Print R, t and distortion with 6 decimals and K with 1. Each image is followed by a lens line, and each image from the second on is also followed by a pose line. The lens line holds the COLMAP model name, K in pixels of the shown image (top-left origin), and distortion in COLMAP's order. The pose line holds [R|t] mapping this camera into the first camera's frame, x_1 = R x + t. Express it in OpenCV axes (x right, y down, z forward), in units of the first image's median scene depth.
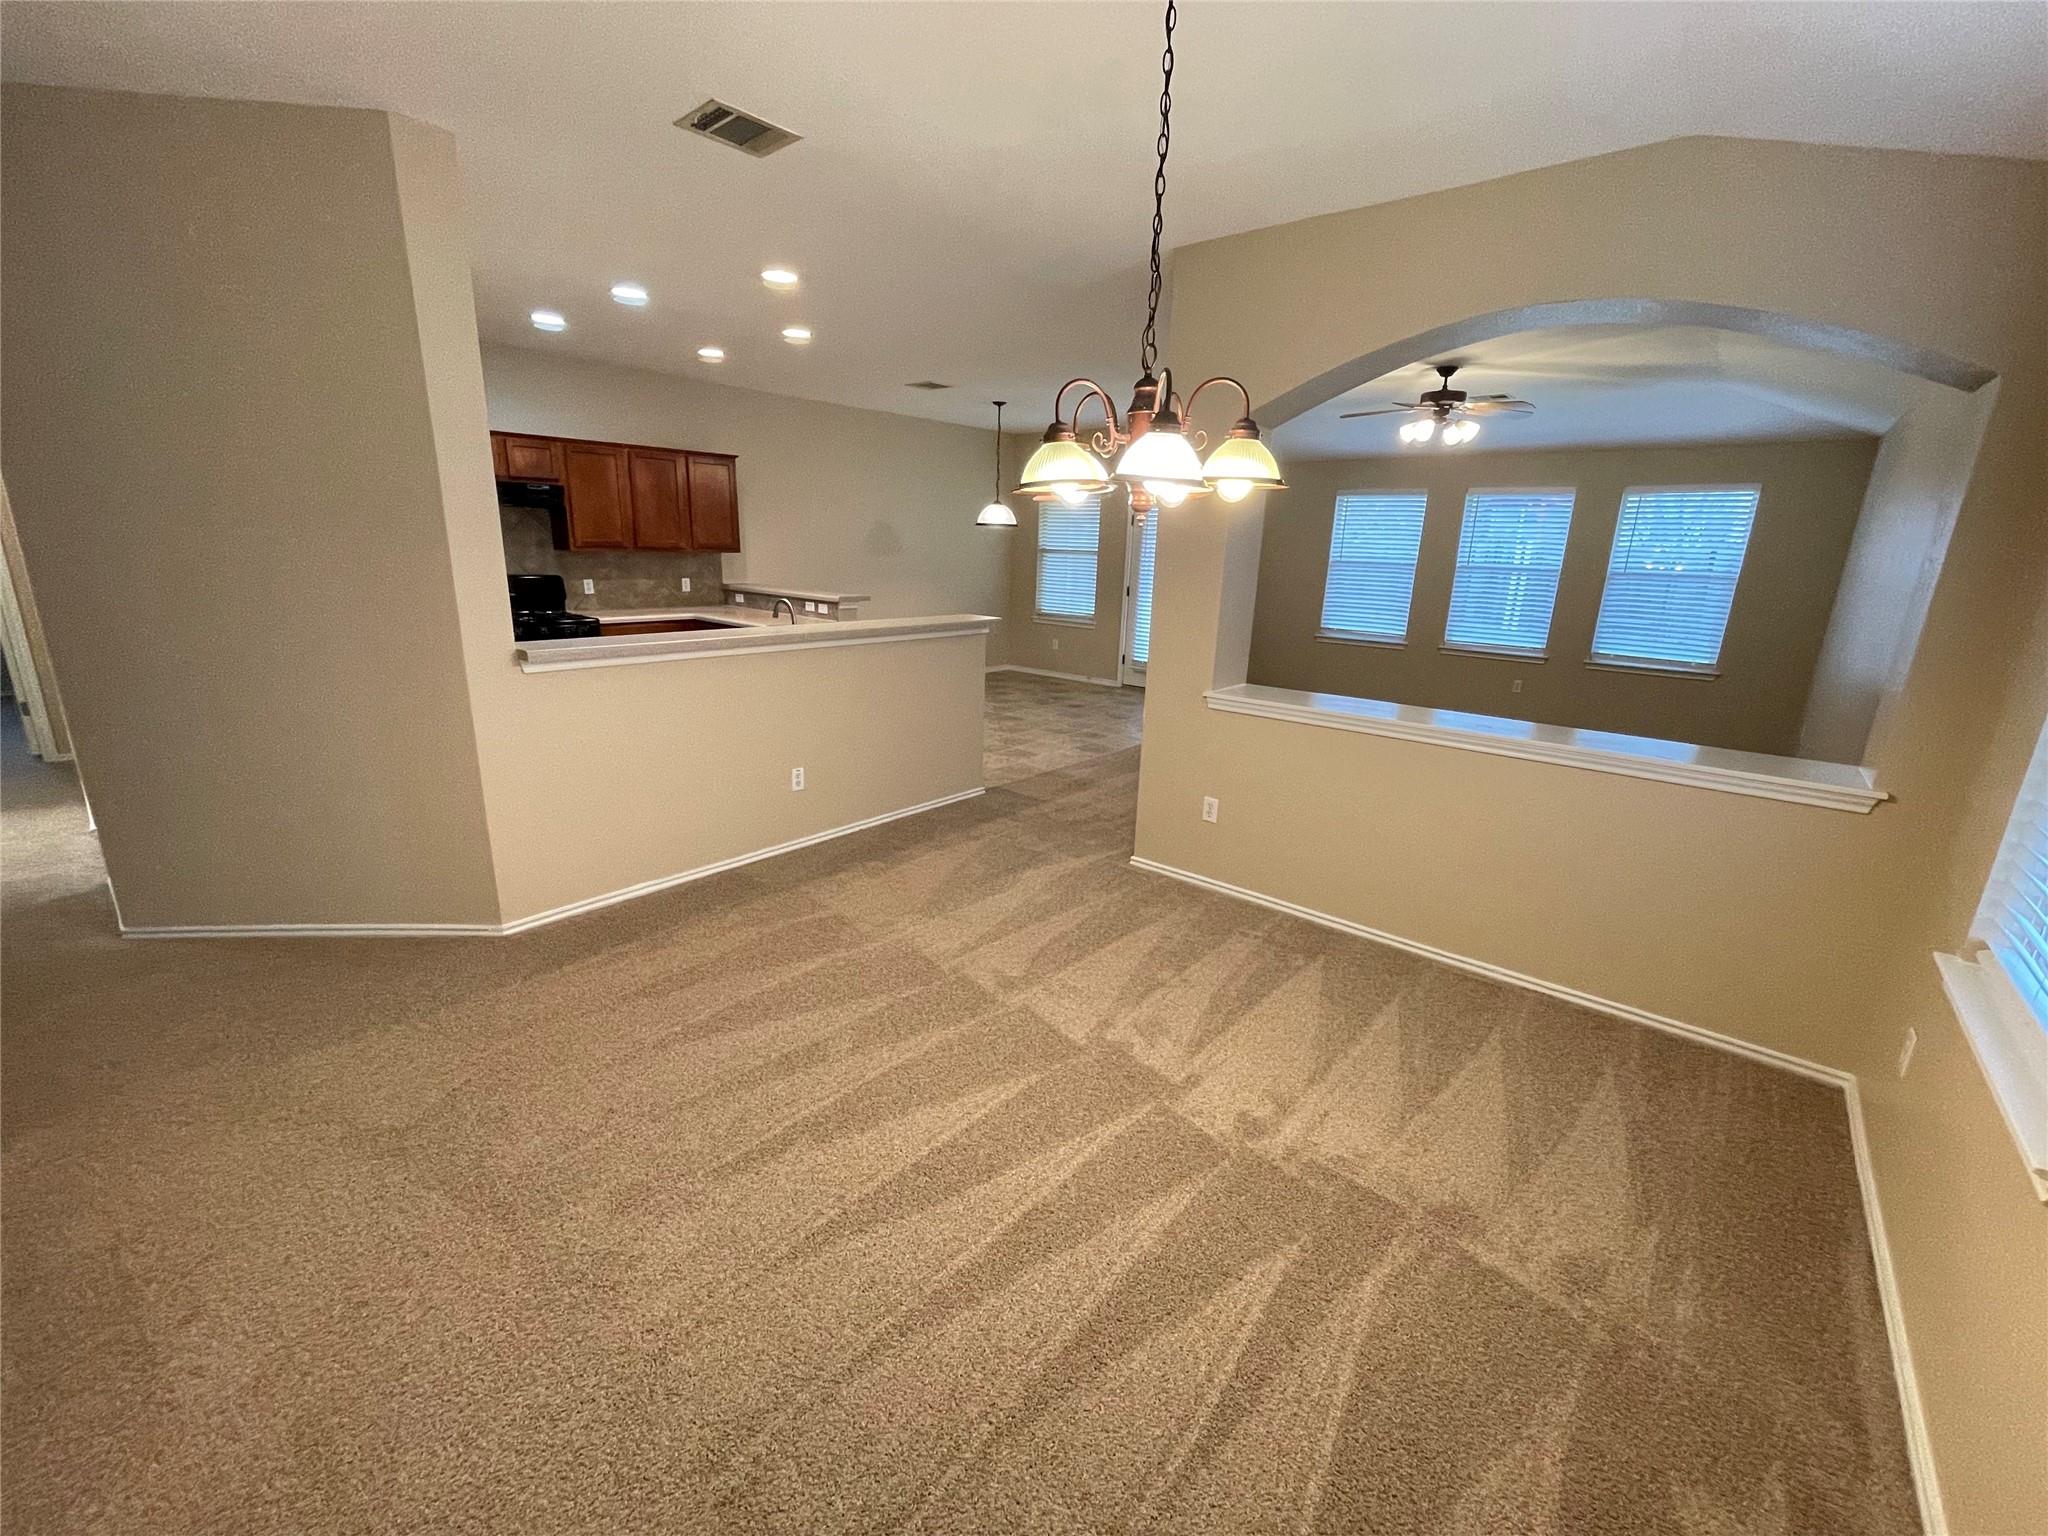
lens RADIAL K [[826.8, 0, 1022.1], [0, 826.8, 766.6], [0, 0, 1]] dist [-0.002538, 0.000908]
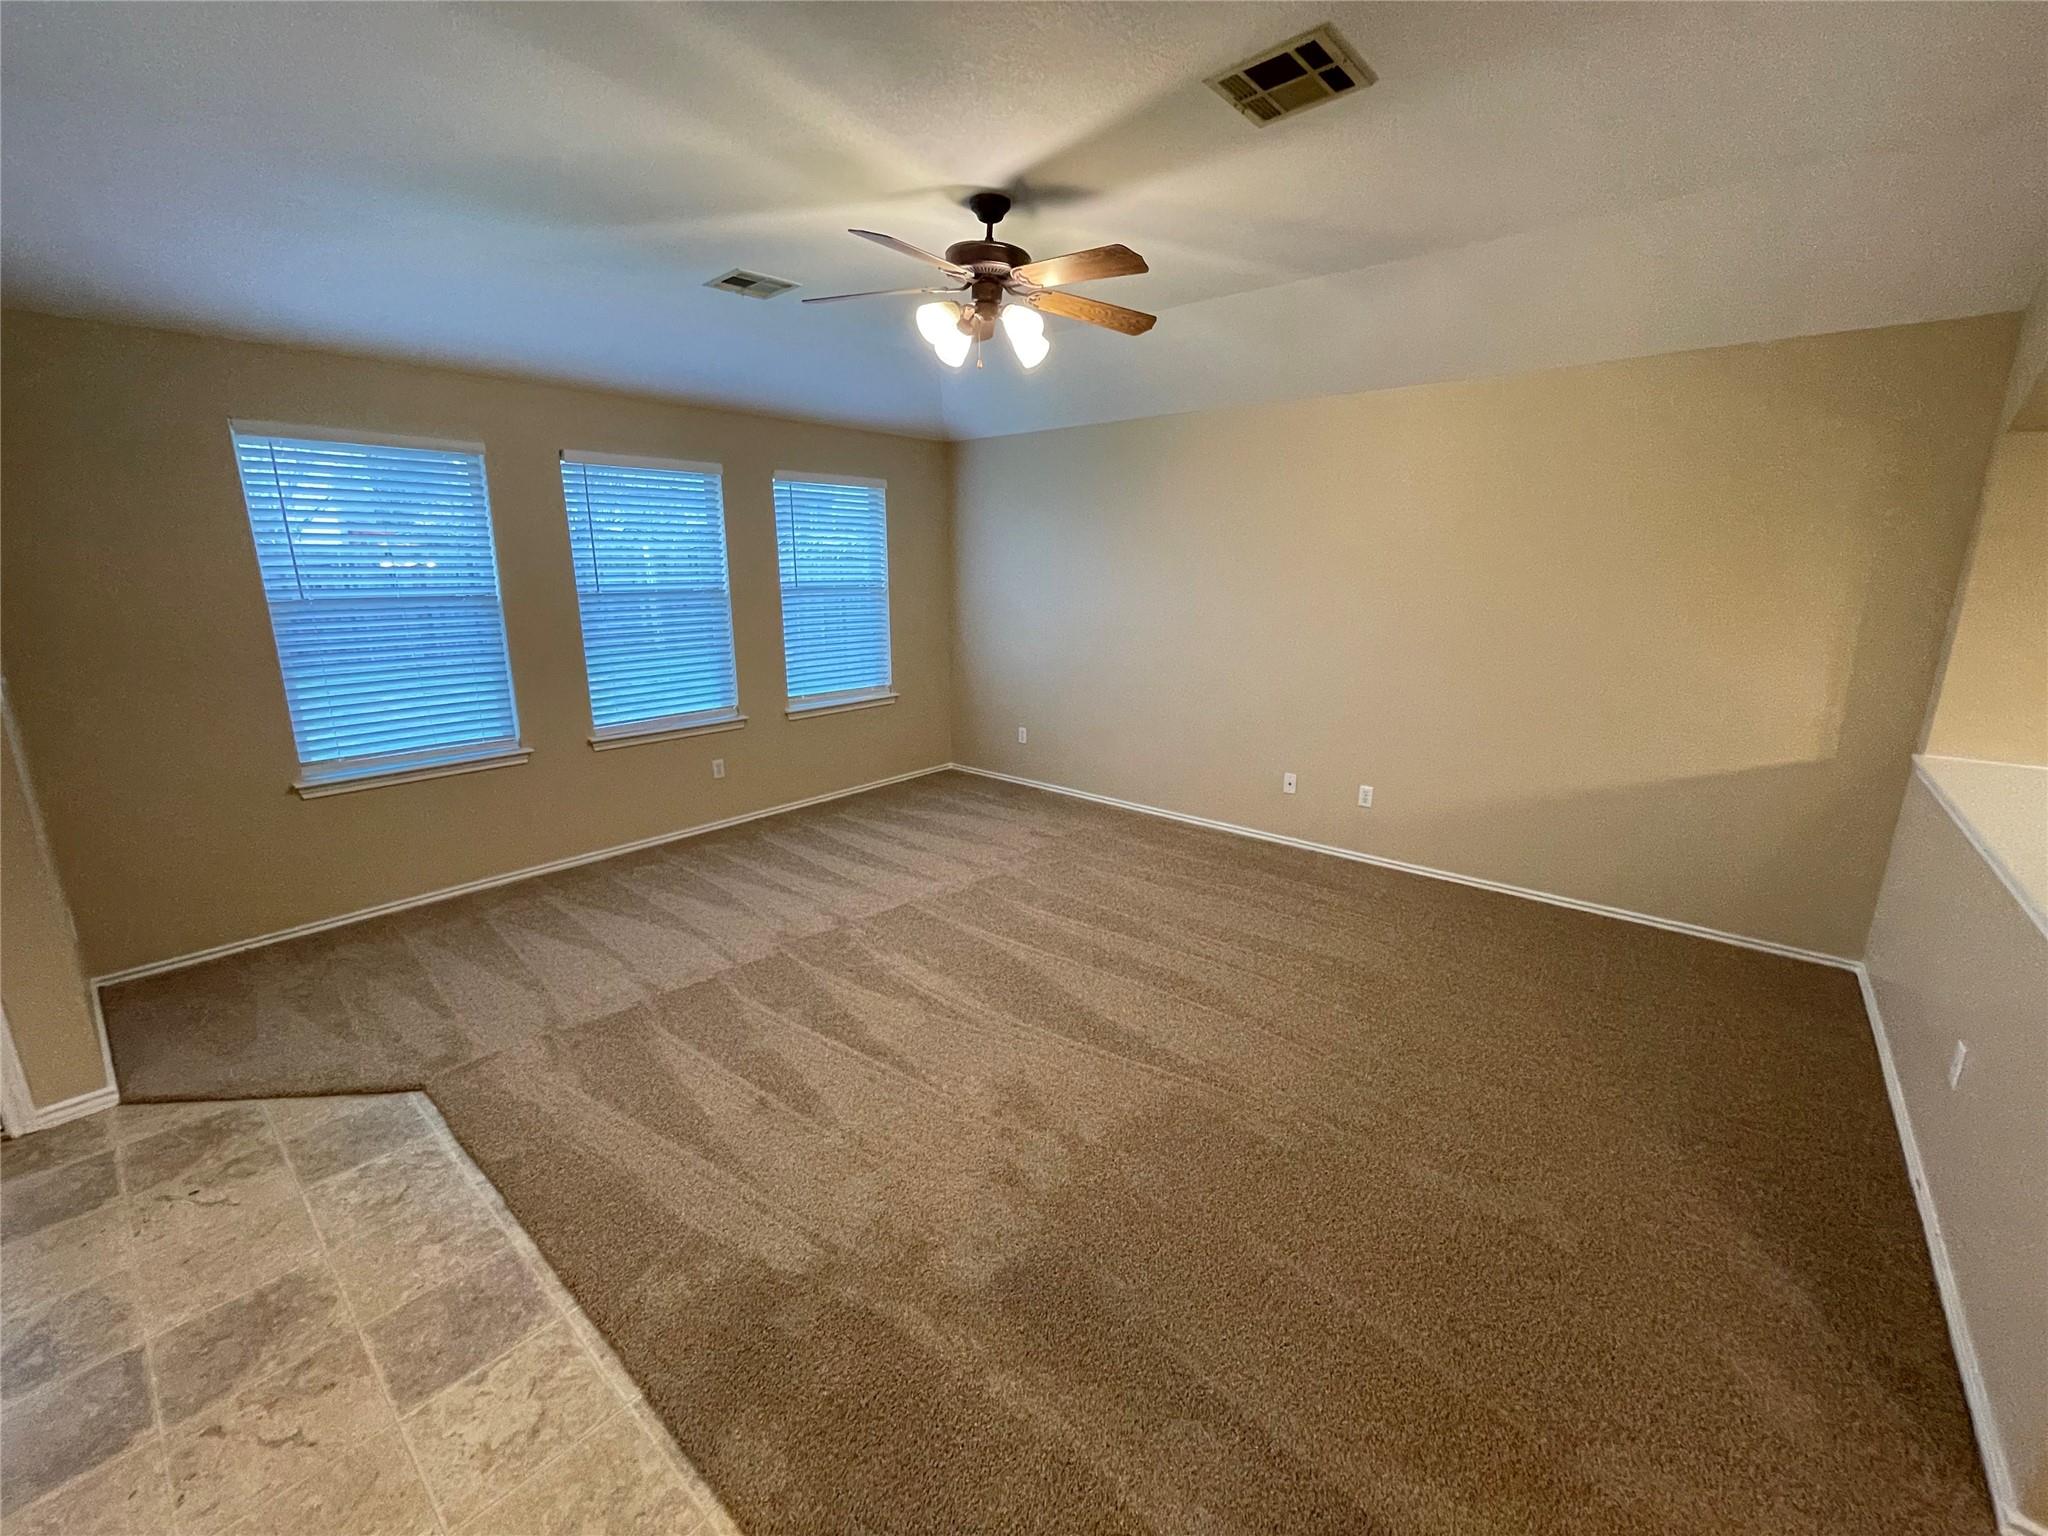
lens RADIAL K [[826.8, 0, 1019.3], [0, 826.8, 762.4], [0, 0, 1]] dist [-0.002538, 0.000908]
pose [[0.014454, -0.267161, 0.963544, -0.028572], [0.261114, 0.931215, 0.254280, -0.233760], [-0.965200, 0.247920, 0.083219, 0.813389]]
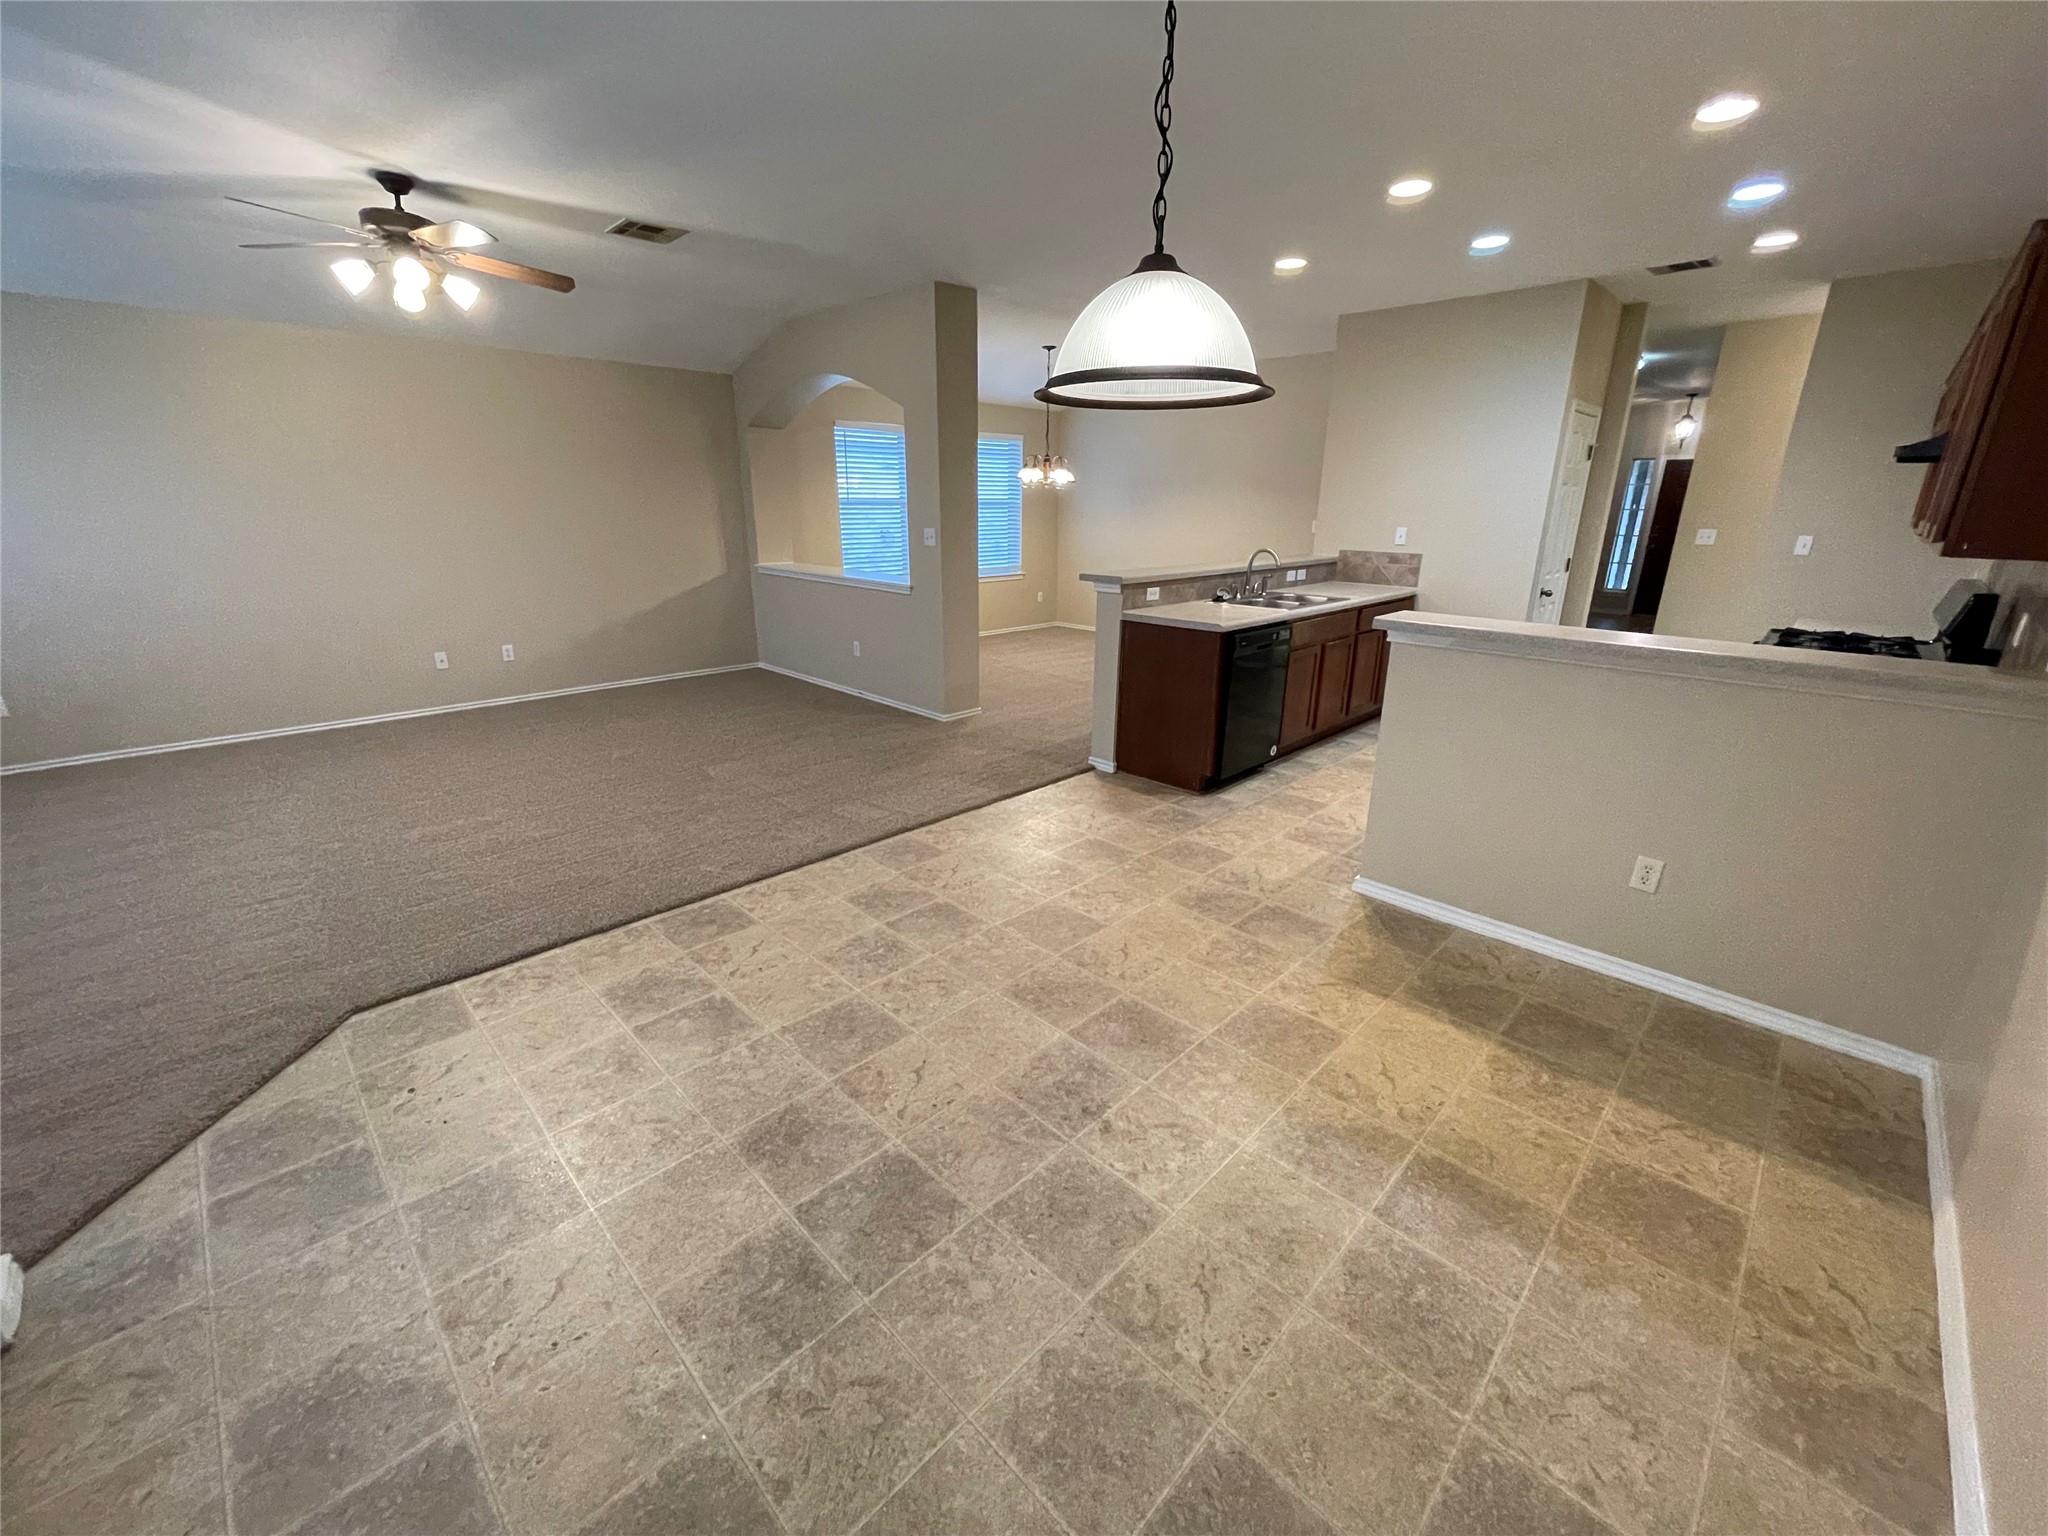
lens RADIAL K [[826.8, 0, 1026.5], [0, 826.8, 760.1], [0, 0, 1]] dist [-0.002538, 0.000908]
pose [[-0.995508, -0.064184, 0.069596, -0.022118], [-0.015992, 0.838554, 0.544584, -0.366887], [-0.093314, 0.541025, -0.835813, 1.365316]]
